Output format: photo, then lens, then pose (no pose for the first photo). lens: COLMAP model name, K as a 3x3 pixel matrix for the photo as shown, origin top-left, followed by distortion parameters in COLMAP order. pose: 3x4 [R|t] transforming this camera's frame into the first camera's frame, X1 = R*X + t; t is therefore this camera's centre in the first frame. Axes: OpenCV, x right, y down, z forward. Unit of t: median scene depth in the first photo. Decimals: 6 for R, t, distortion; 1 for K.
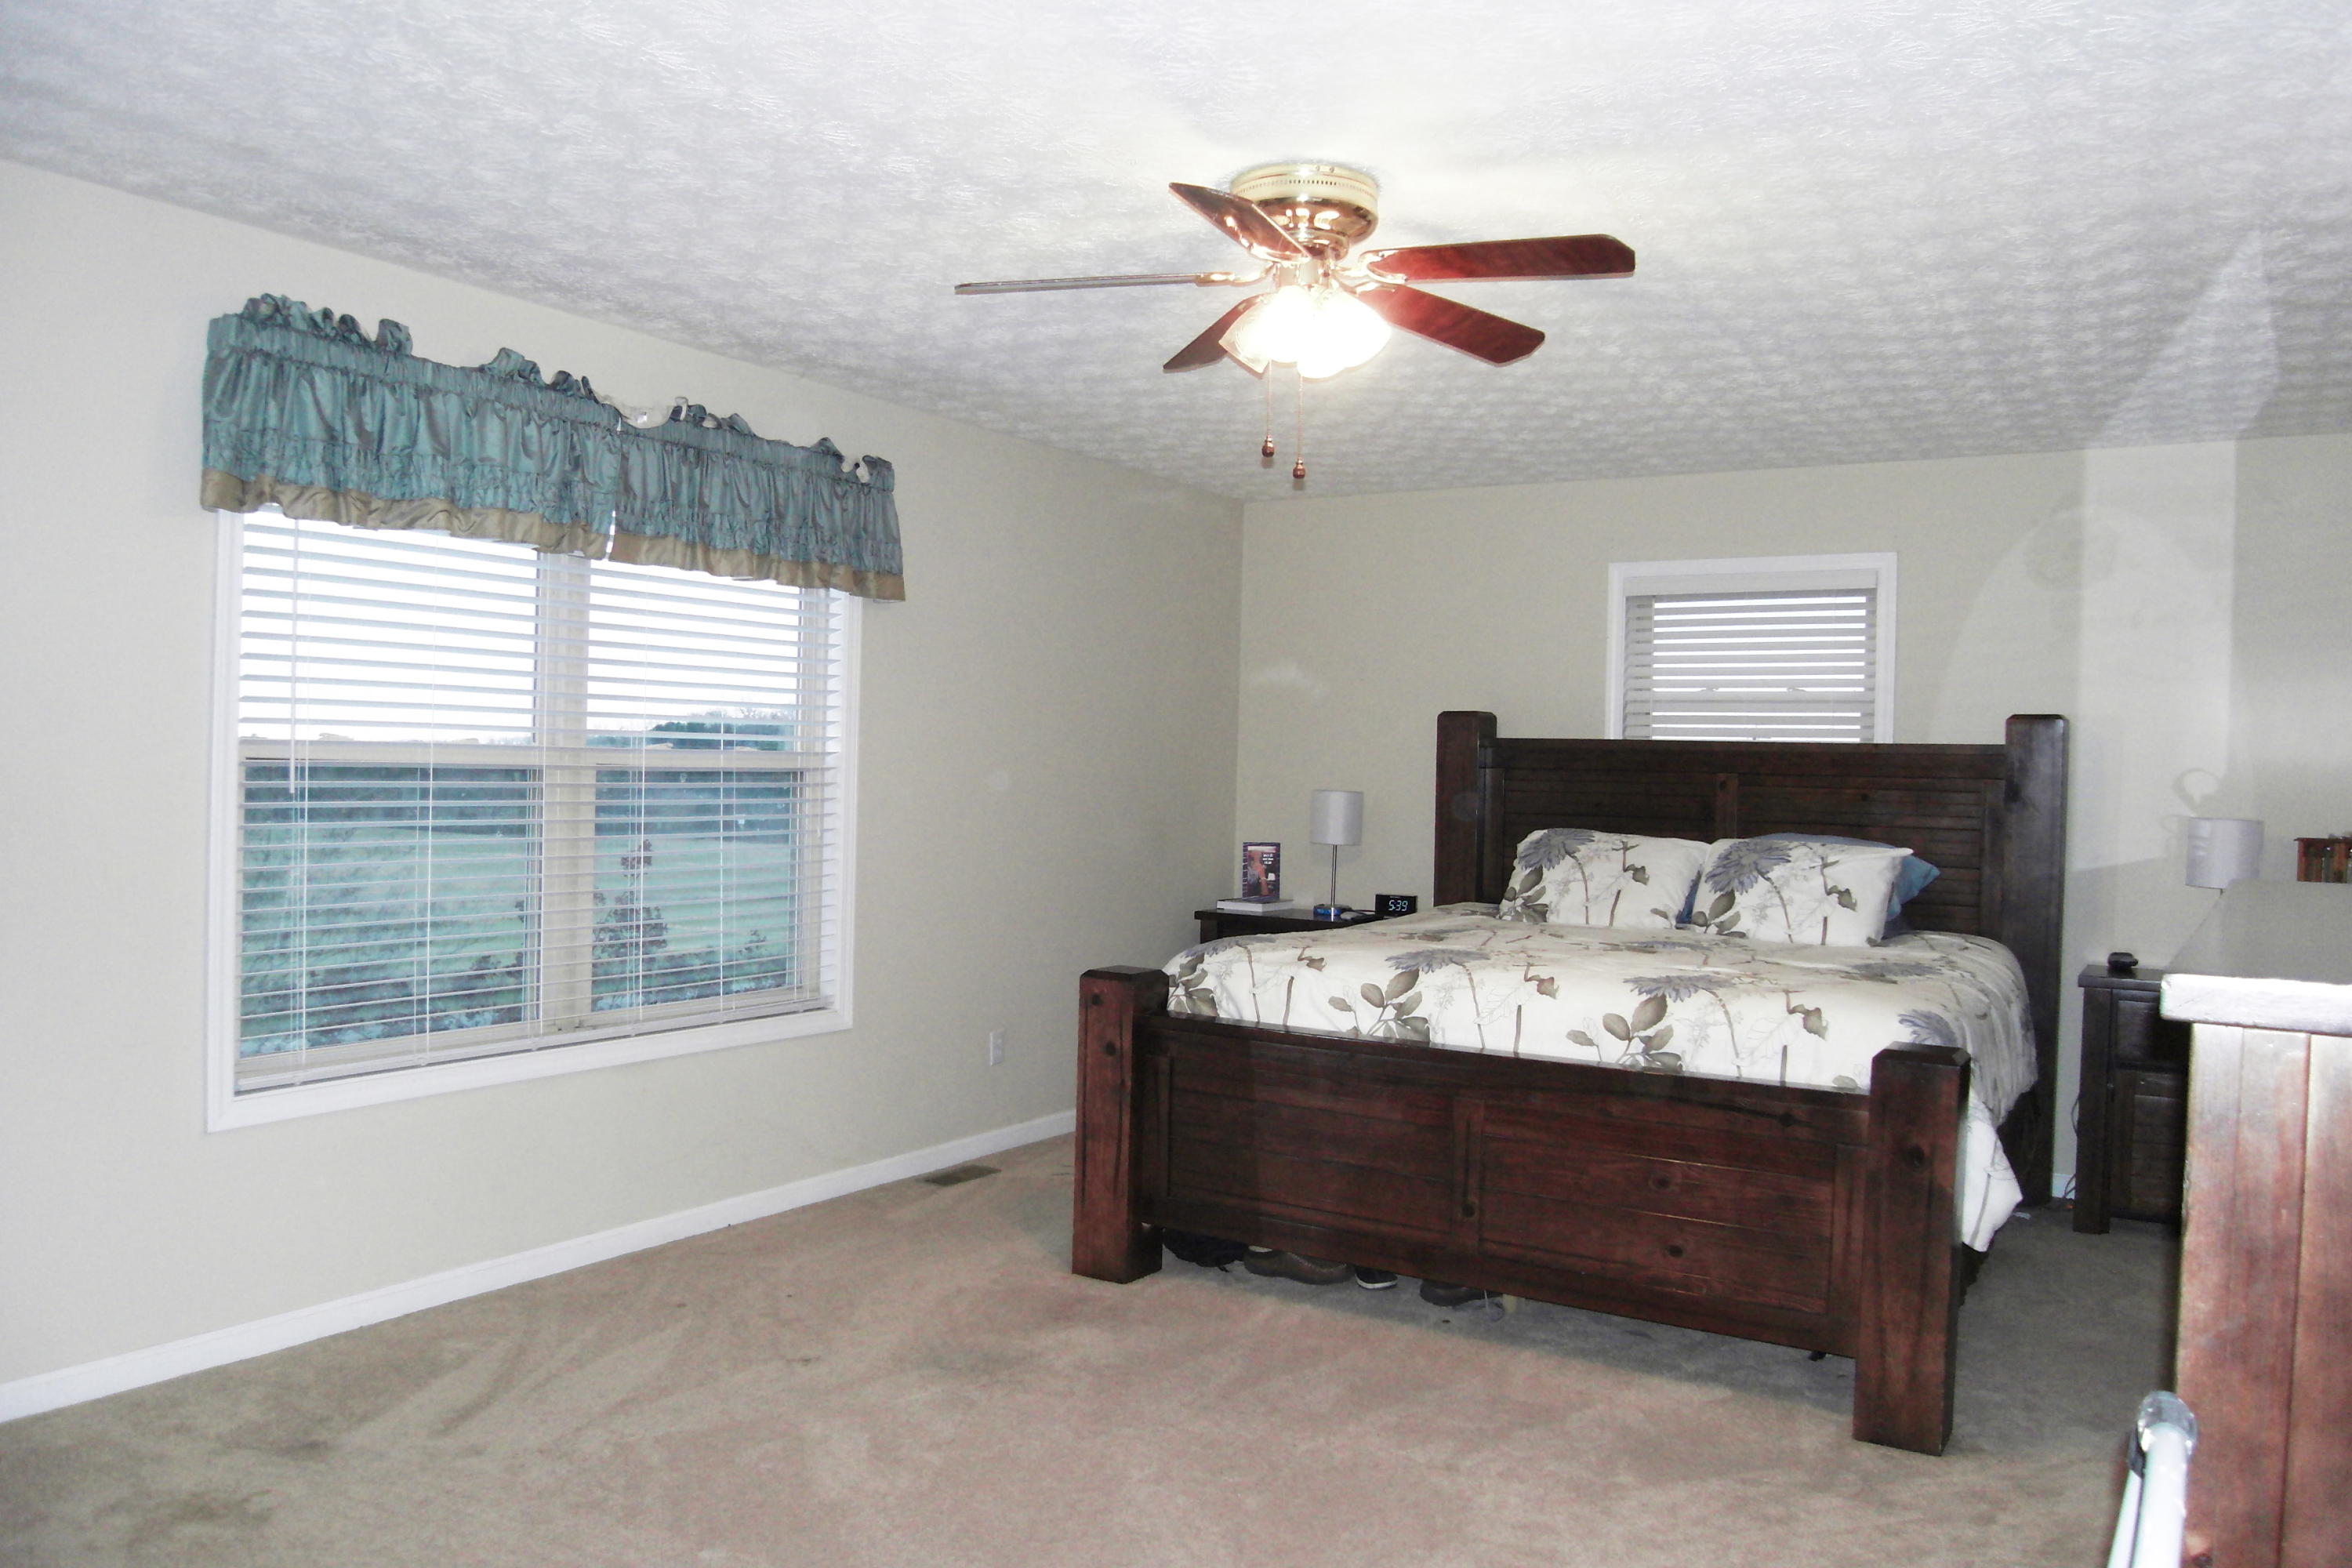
lens RADIAL K [[1737.9, 0, 1176.0], [0, 1737.9, 784.0], [0, 0, 1]] dist [-0.034450, 0.005927]
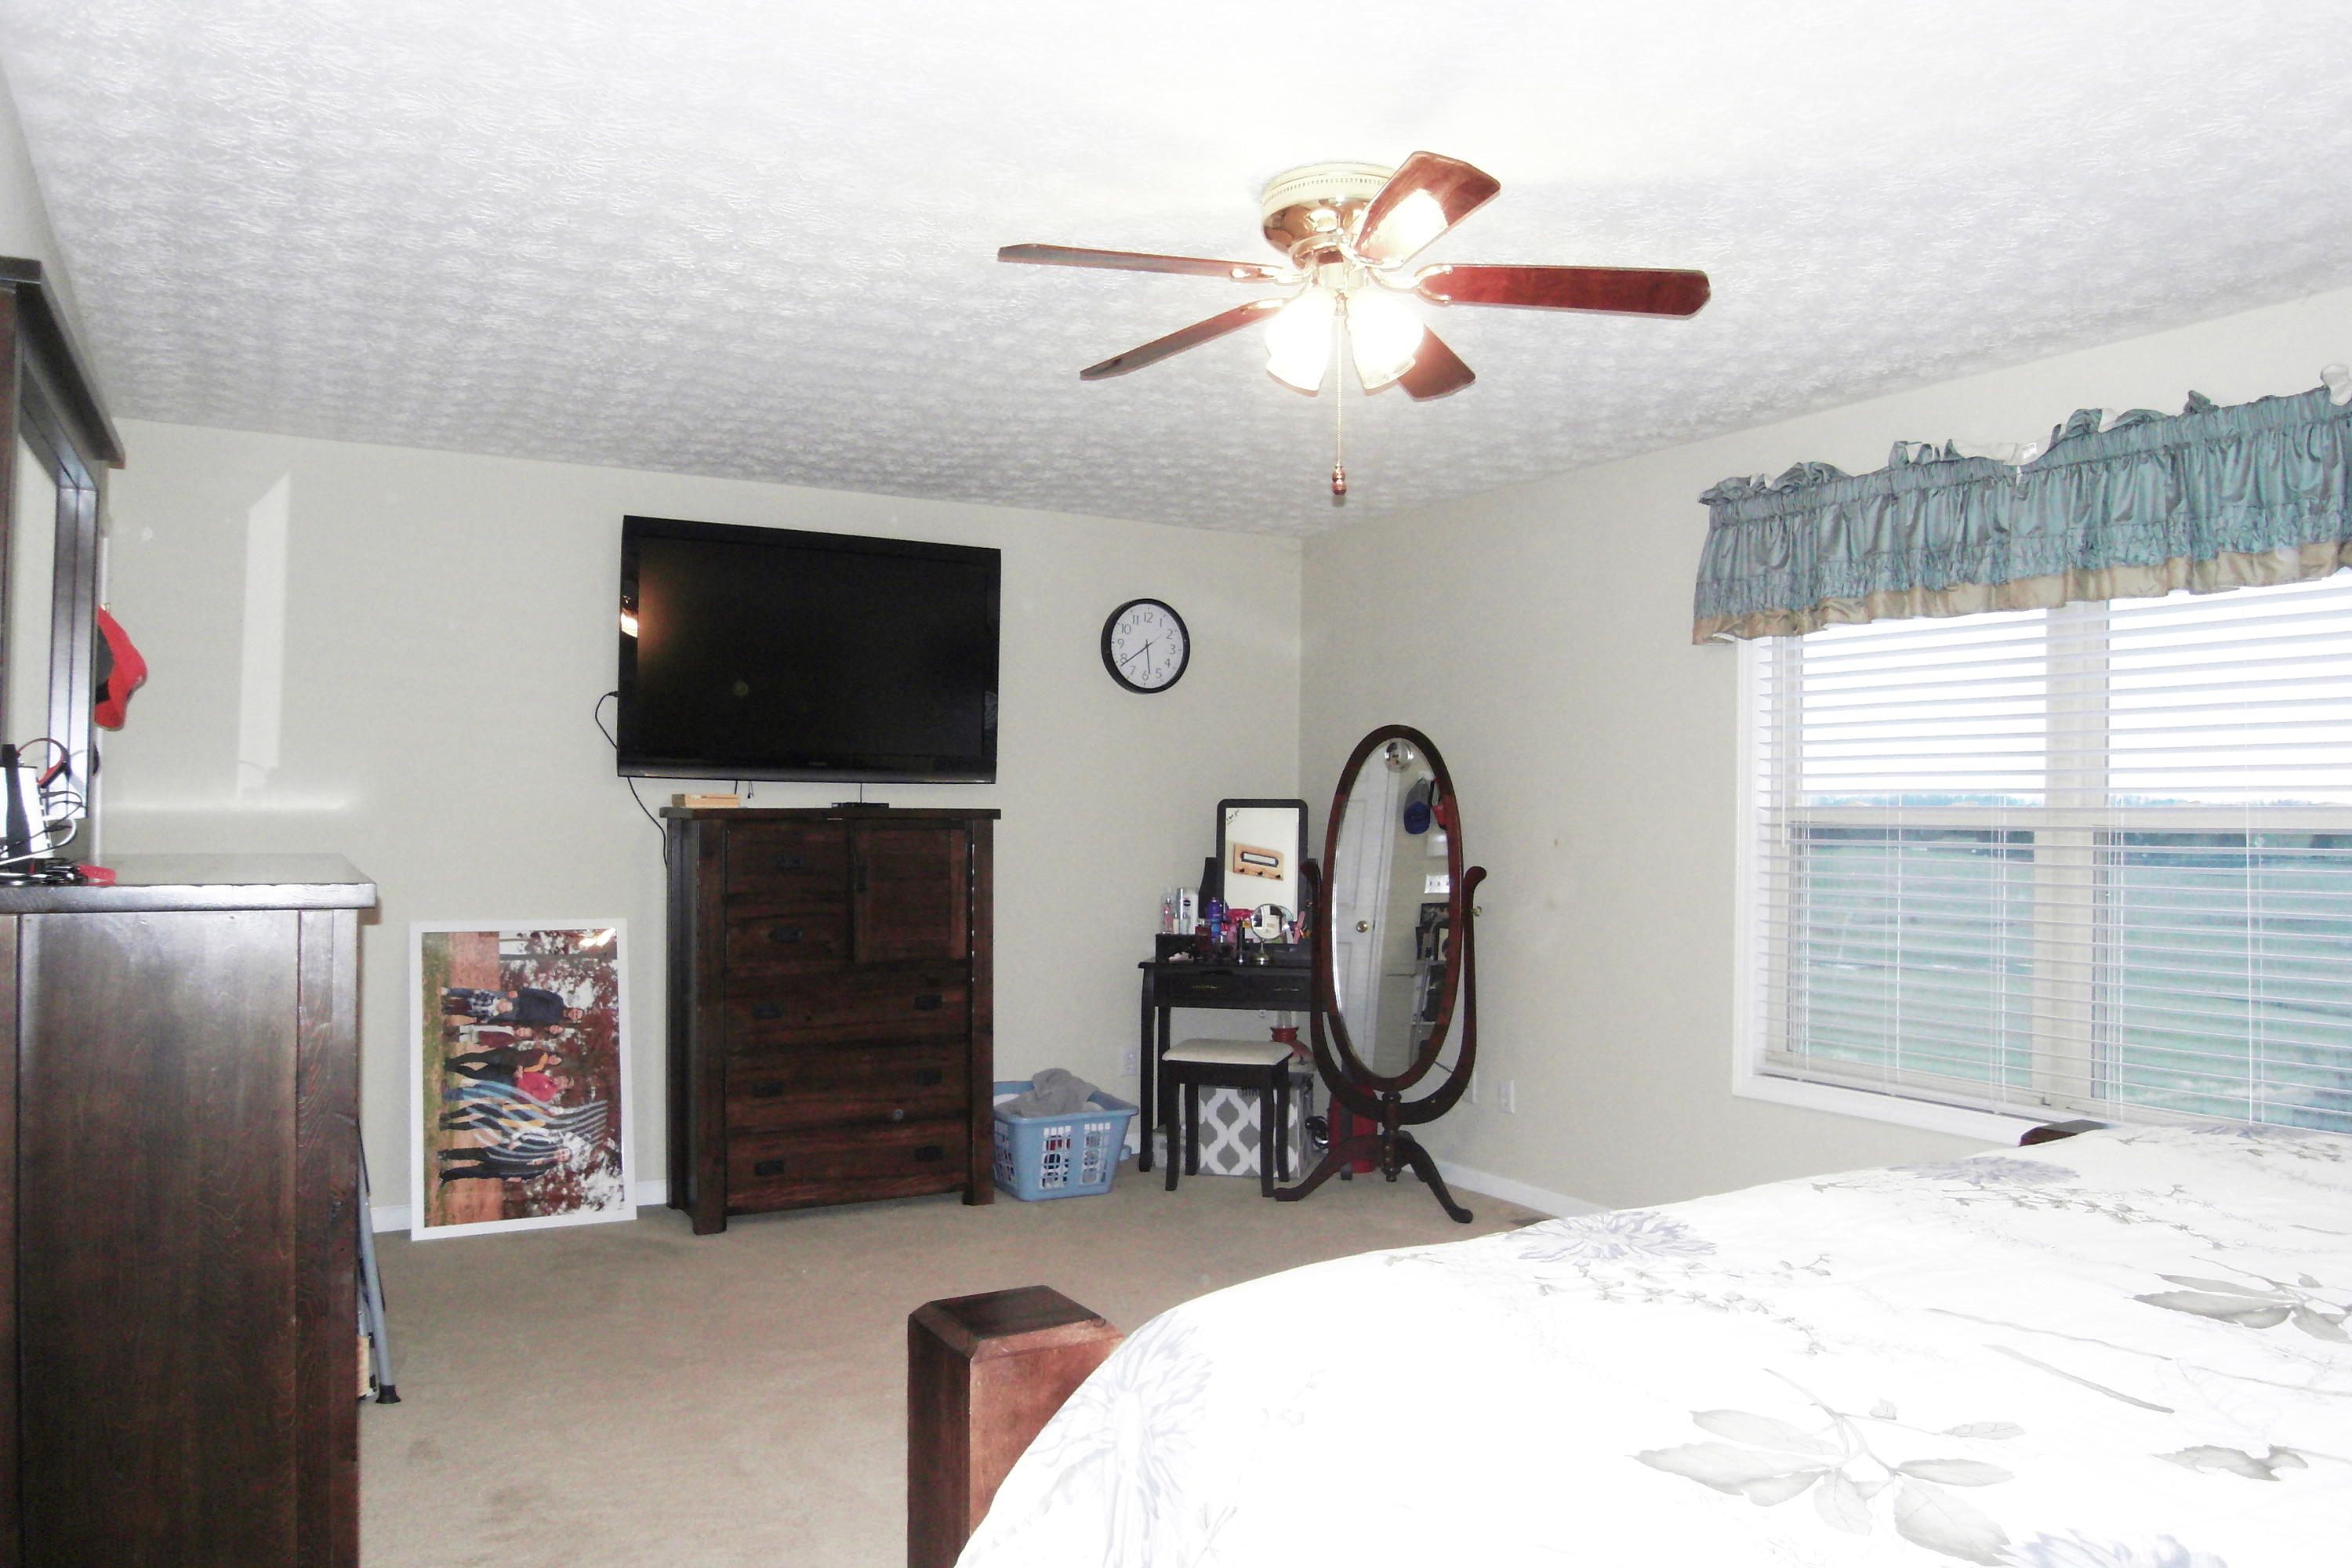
lens RADIAL K [[1737.9, 0, 1176.0], [0, 1737.9, 784.0], [0, 0, 1]] dist [-0.034450, 0.005927]
pose [[-0.476535, -0.037240, -0.878366, 0.735579], [-0.023974, 0.999281, -0.029360, 0.005640], [0.878829, 0.007067, -0.477085, 1.060556]]
